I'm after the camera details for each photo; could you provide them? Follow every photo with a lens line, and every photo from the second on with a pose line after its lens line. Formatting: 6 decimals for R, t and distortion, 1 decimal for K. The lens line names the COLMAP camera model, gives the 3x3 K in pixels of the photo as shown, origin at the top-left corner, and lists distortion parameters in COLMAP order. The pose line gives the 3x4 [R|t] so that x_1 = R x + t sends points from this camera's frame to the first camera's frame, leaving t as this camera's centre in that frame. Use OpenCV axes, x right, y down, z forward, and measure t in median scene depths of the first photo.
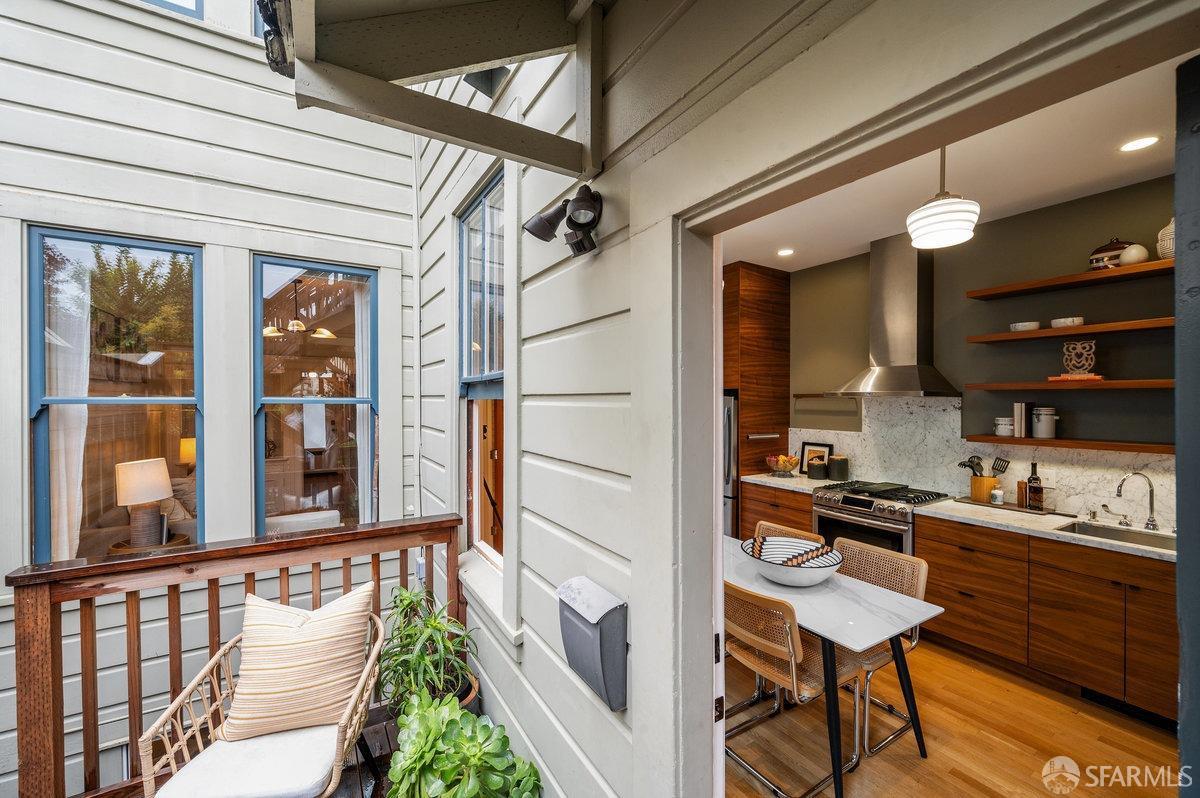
lens RADIAL K [[488.2, 0, 602.3], [0, 488.2, 400.9], [0, 0, 1]] dist [0.000329, -0.000012]
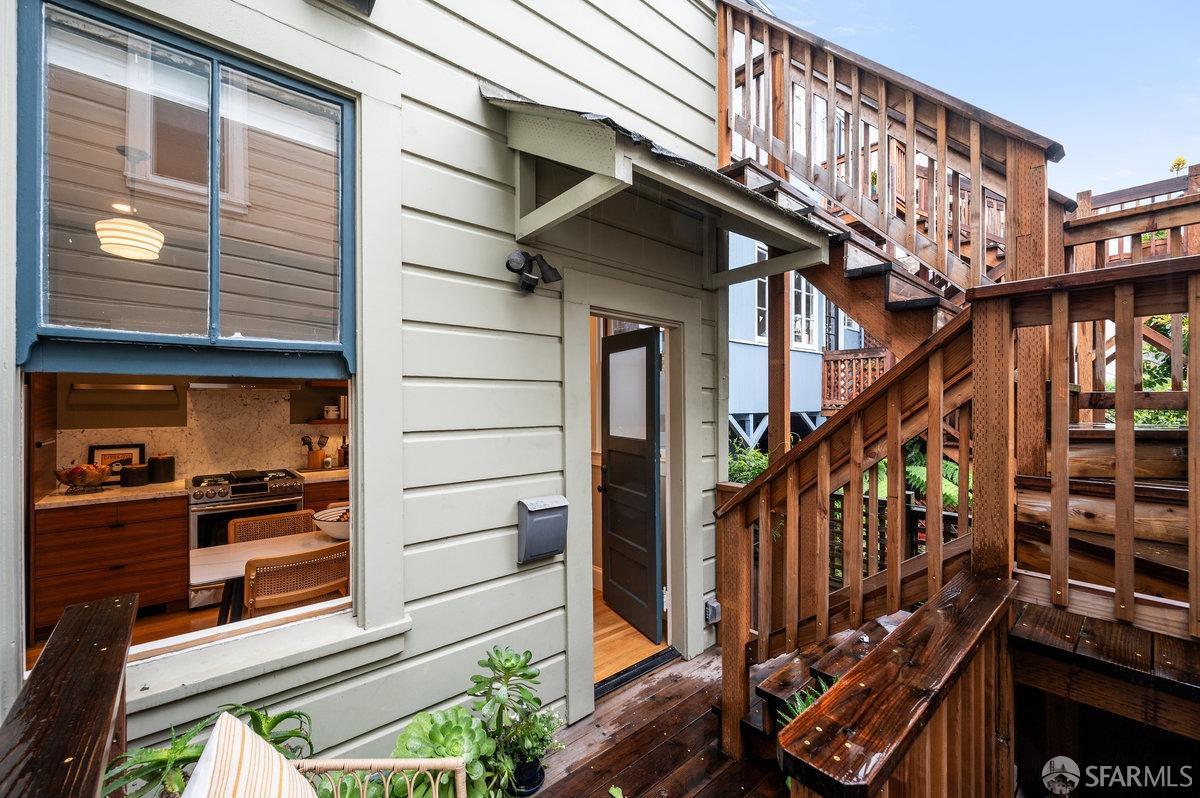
lens RADIAL K [[488.2, 0, 600.4], [0, 488.2, 400.2], [0, 0, 1]] dist [0.000329, -0.000012]
pose [[-0.173082, 0.001912, 0.984906, -0.574706], [0.005483, 0.999984, -0.000978, 0.018441], [-0.984892, 0.005230, -0.173090, 0.382004]]
